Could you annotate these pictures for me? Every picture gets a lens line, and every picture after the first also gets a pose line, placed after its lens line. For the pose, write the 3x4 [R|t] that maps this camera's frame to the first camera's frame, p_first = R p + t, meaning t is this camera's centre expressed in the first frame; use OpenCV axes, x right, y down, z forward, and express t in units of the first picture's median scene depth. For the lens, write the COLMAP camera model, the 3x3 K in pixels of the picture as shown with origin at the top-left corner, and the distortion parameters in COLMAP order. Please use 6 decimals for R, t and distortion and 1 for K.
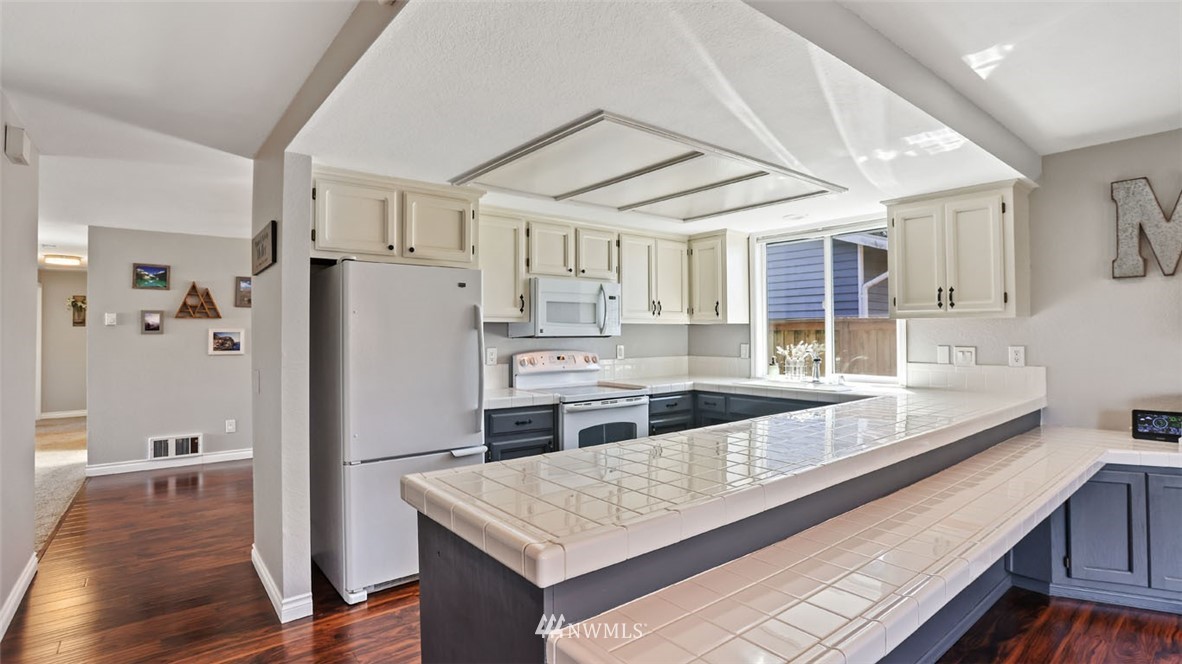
lens RADIAL K [[573.1, 0, 595.8], [0, 573.1, 326.0], [0, 0, 1]] dist [-0.080761, 0.032928]
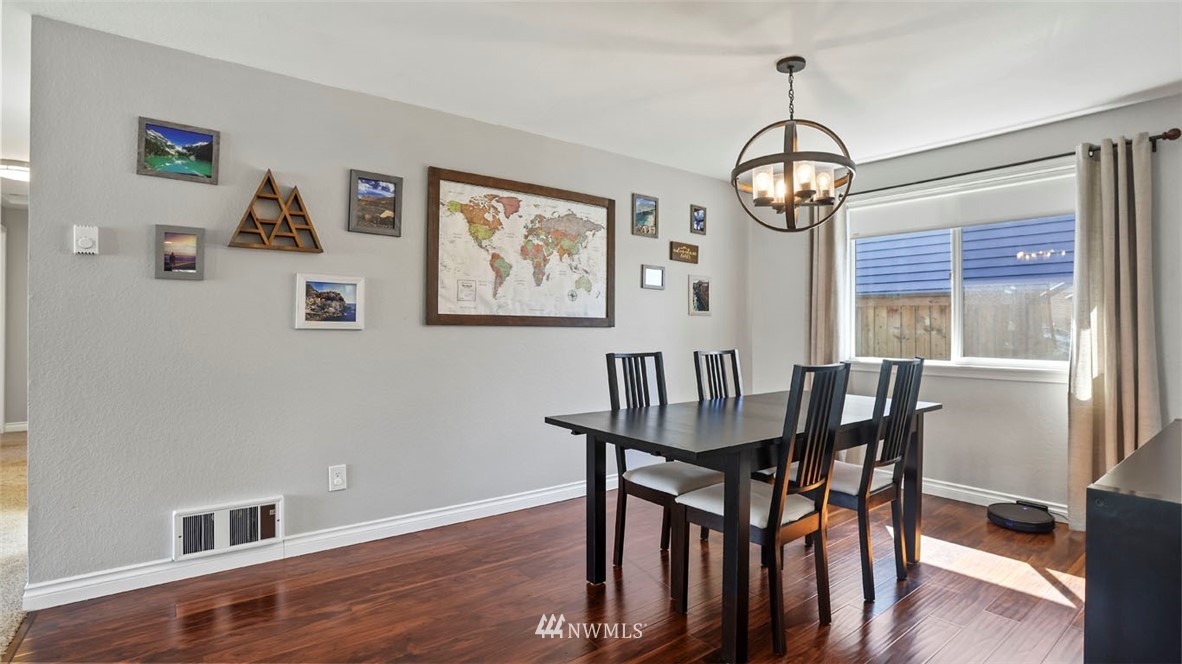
lens RADIAL K [[573.1, 0, 595.8], [0, 573.1, 326.0], [0, 0, 1]] dist [-0.080761, 0.032928]
pose [[0.999661, 0.013088, -0.022522, -0.484496], [-0.012810, 0.999840, 0.012450, 0.045321], [0.022682, -0.012157, 0.999669, 0.592395]]
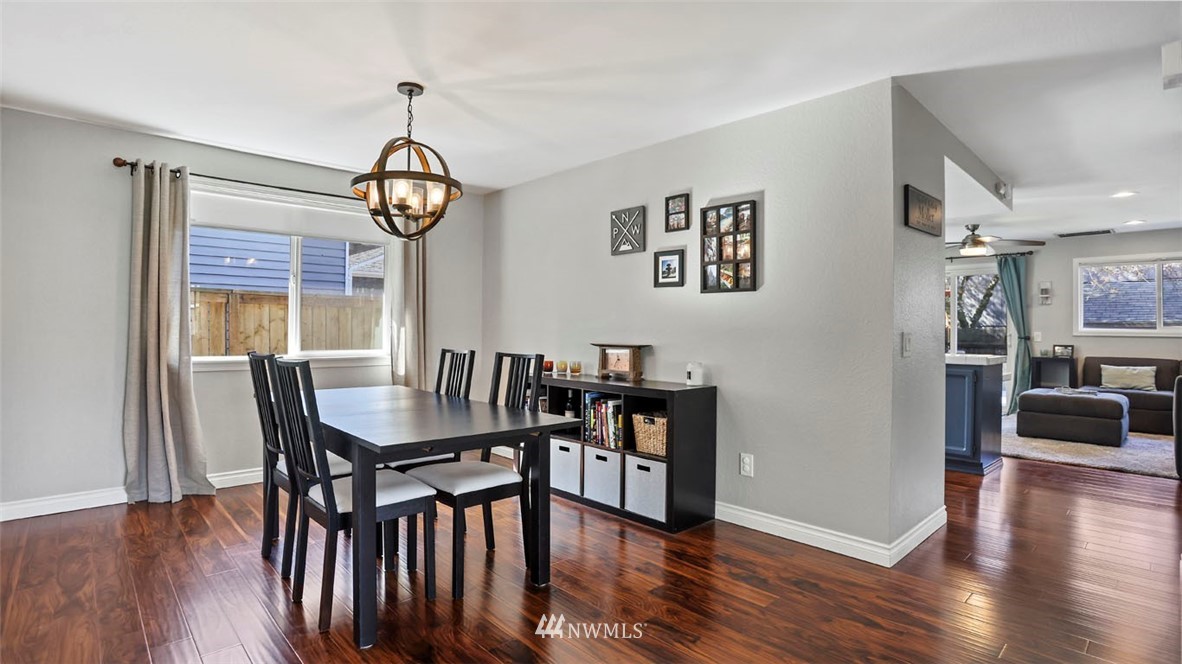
lens RADIAL K [[573.1, 0, 595.8], [0, 573.1, 326.0], [0, 0, 1]] dist [-0.080761, 0.032928]
pose [[-0.067527, 0.007956, 0.997686, -0.928782], [-0.017959, 0.999797, -0.009188, 0.052341], [-0.997556, -0.018538, -0.067371, 0.985386]]
